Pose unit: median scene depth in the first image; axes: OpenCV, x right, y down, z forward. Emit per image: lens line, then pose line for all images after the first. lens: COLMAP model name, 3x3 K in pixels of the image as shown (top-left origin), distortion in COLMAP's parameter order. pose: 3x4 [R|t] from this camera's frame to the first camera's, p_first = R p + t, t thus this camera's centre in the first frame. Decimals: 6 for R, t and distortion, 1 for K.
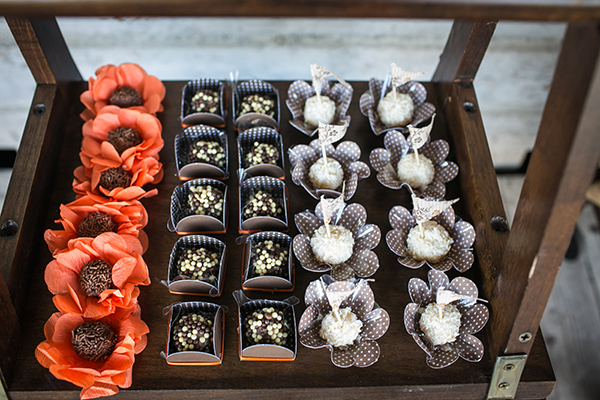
lens RADIAL K [[581.0, 0, 300.0], [0, 581.0, 200.0], [0, 0, 1]] dist [-0.067910, 0.117292]
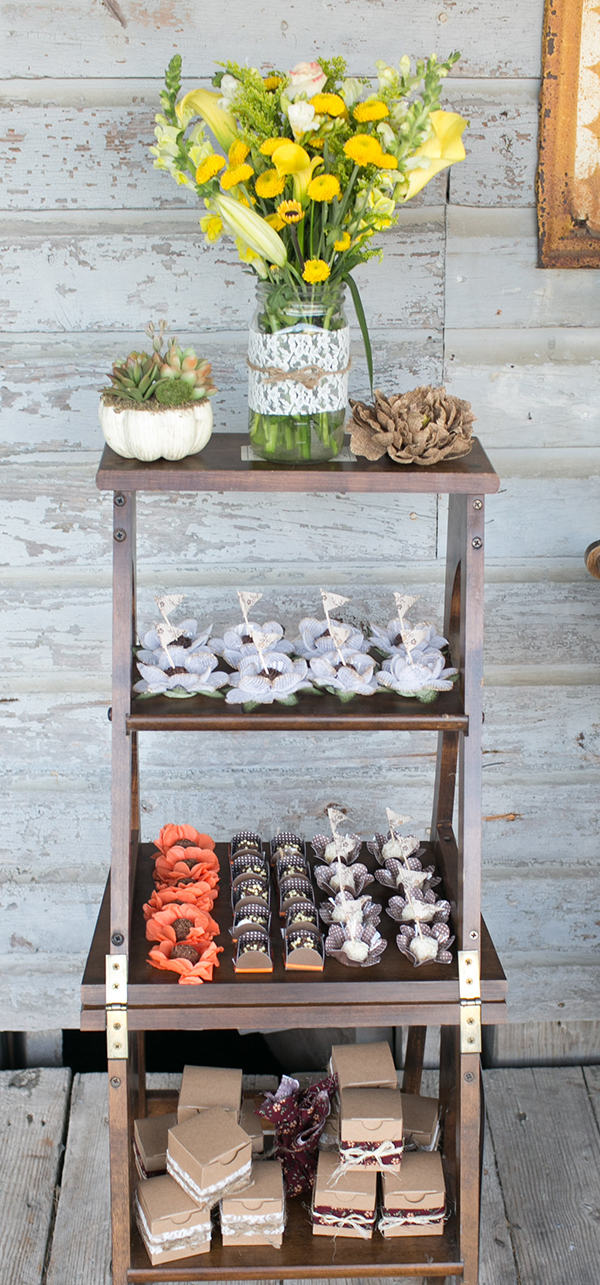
lens RADIAL K [[1322.3, 0, 300.0], [0, 1322.3, 642.5], [0, 0, 1]] dist [0.000209, -0.000017]
pose [[0.999956, -0.007415, 0.005741, -0.070442], [0.009375, 0.805374, -0.592692, 1.397073], [-0.000229, 0.592720, 0.805408, -1.897486]]
